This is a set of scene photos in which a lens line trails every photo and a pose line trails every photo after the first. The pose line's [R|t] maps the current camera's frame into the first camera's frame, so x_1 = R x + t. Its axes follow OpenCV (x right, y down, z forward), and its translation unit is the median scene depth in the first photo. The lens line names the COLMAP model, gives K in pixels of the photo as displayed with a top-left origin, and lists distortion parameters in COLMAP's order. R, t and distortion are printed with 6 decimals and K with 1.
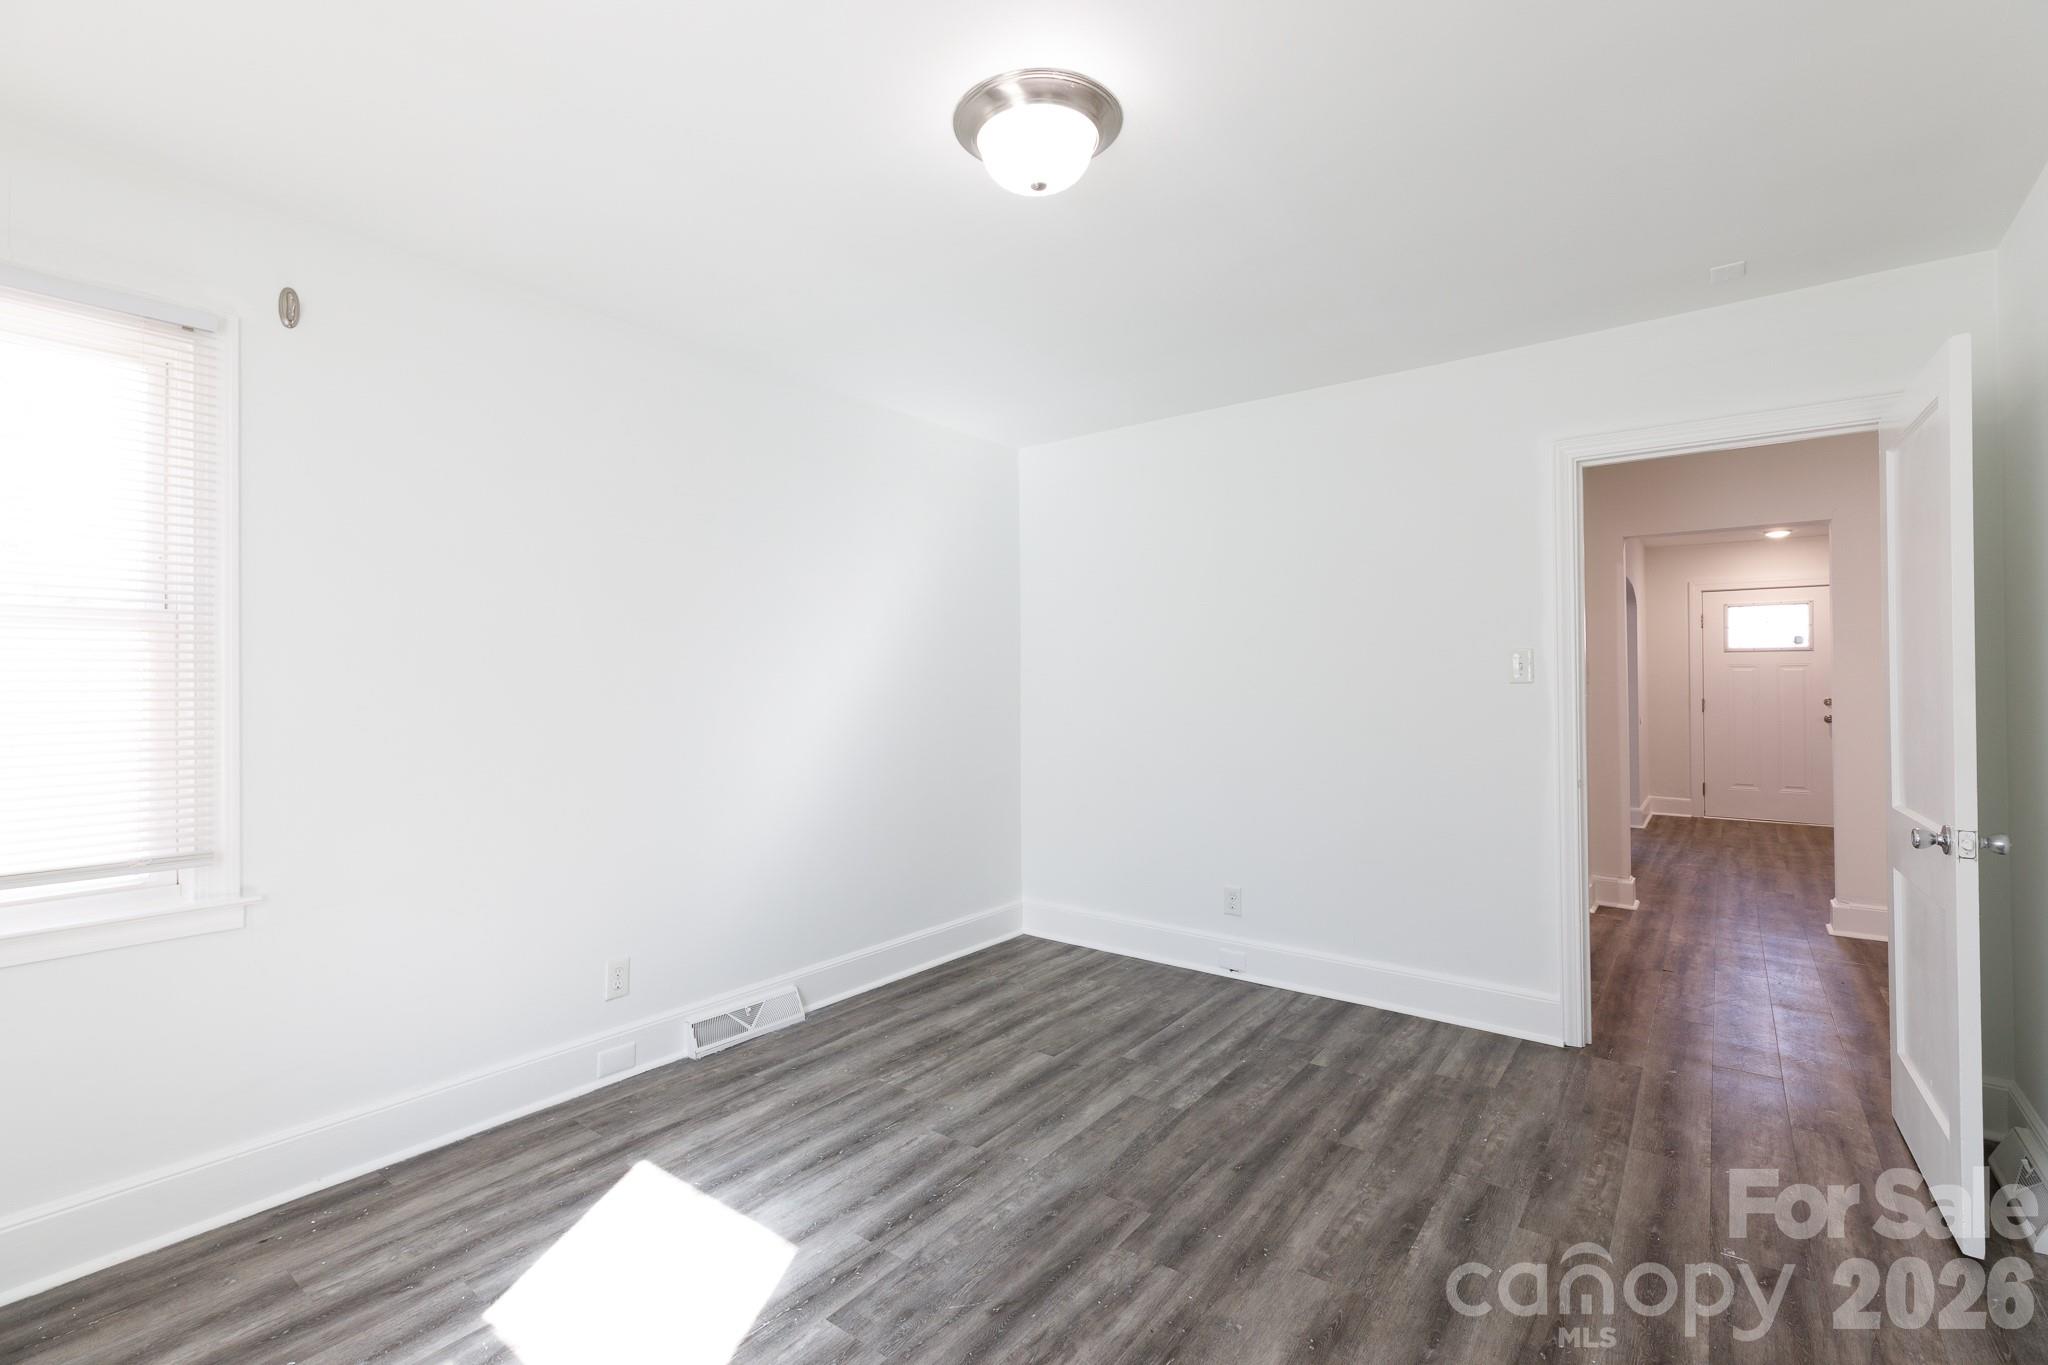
lens RADIAL K [[922.7, 0, 1013.1], [0, 922.7, 688.3], [0, 0, 1]] dist [0.004110, -0.000237]
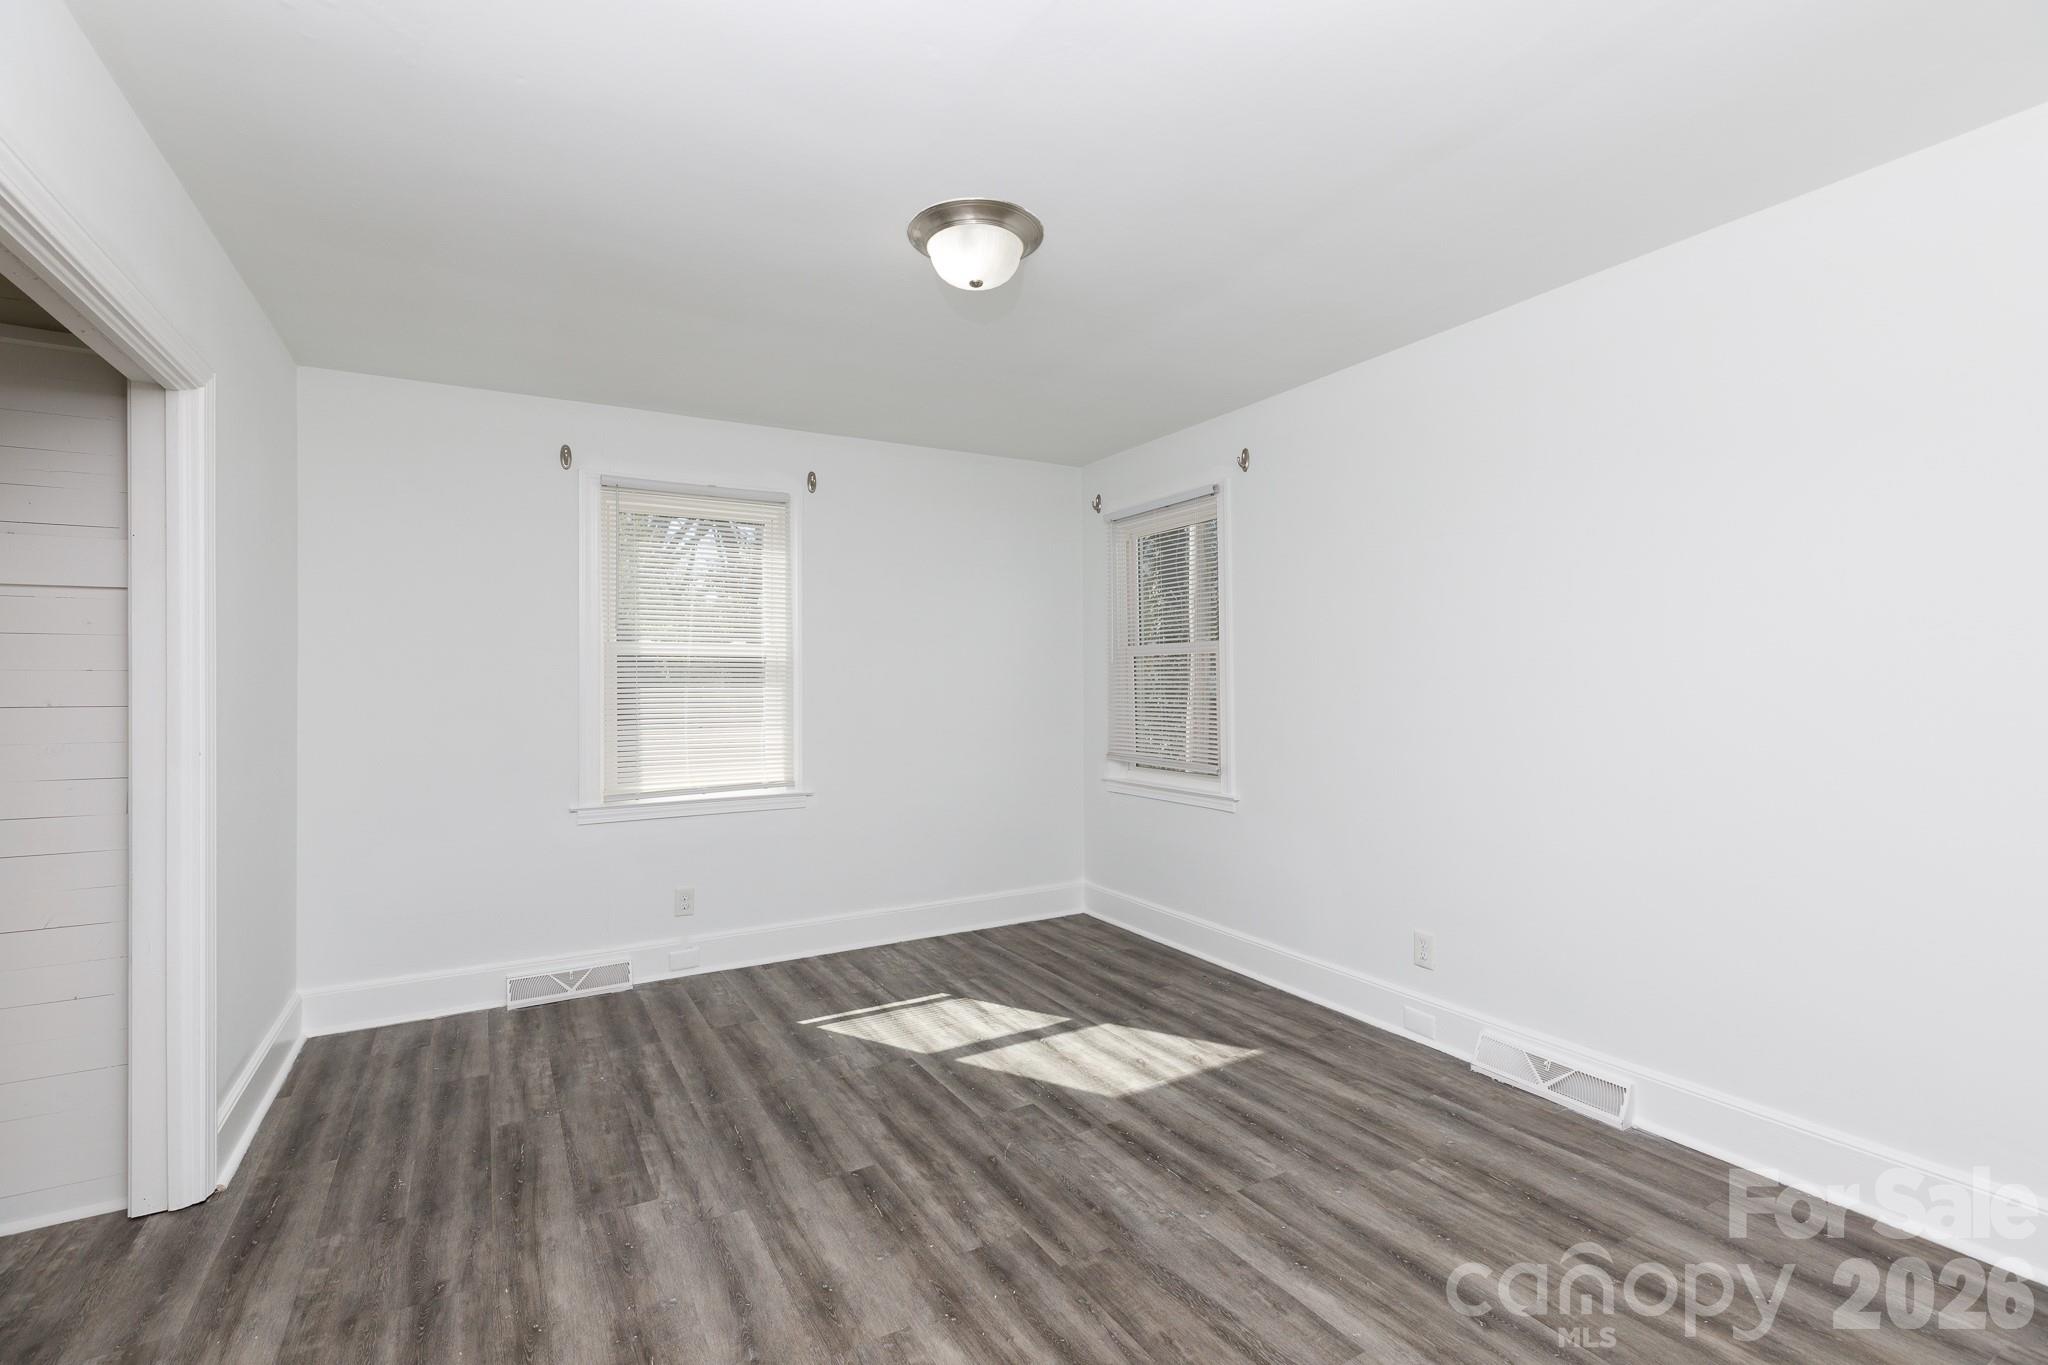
lens RADIAL K [[922.7, 0, 1009.1], [0, 922.7, 678.1], [0, 0, 1]] dist [0.004110, -0.000237]
pose [[-0.391643, 0.006006, -0.920098, 0.918432], [0.005282, 0.999977, 0.004279, -0.008266], [0.920102, -0.003185, -0.391665, 1.207822]]
